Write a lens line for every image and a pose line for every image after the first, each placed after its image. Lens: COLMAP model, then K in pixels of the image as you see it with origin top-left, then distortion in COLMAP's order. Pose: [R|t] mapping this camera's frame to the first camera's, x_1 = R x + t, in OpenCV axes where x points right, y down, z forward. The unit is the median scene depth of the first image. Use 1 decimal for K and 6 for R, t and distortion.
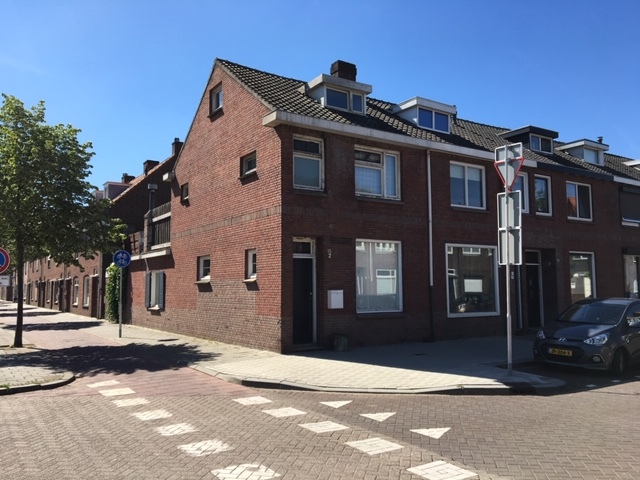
lens RADIAL K [[534.2, 0, 320.0], [0, 534.2, 240.0], [0, 0, 1]] dist [0.093169, -0.148259]
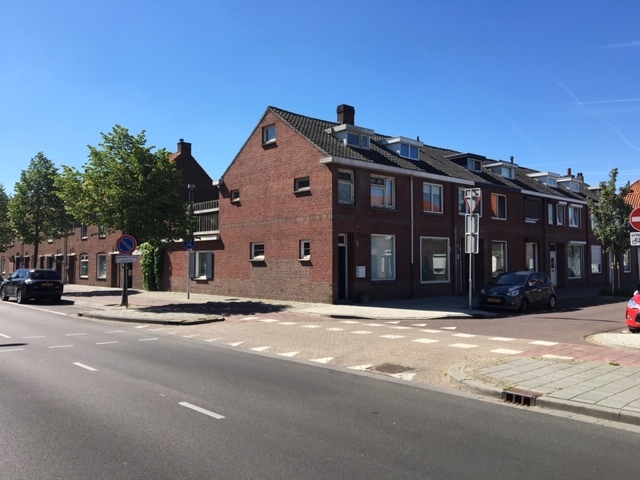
lens RADIAL K [[534.2, 0, 320.0], [0, 534.2, 240.0], [0, 0, 1]] dist [0.093169, -0.148259]
pose [[0.988010, 0.011038, 0.153997, -0.314024], [-0.018044, 0.998861, 0.044170, -0.049885], [-0.153334, -0.046419, 0.987084, -0.523205]]
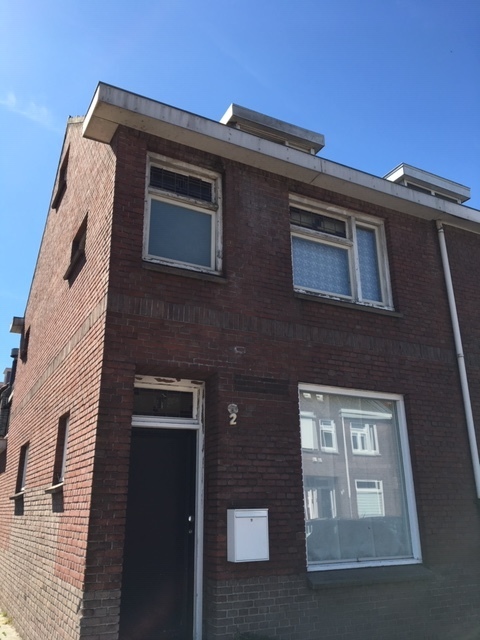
lens RADIAL K [[534.2, 0, 240.0], [0, 534.2, 320.0], [0, 0, 1]] dist [0.093169, -0.148259]
pose [[0.995121, -0.037732, -0.091167, 0.058929], [0.014385, 0.969596, -0.244286, 0.051642], [0.097612, 0.241783, 0.965408, 0.539122]]
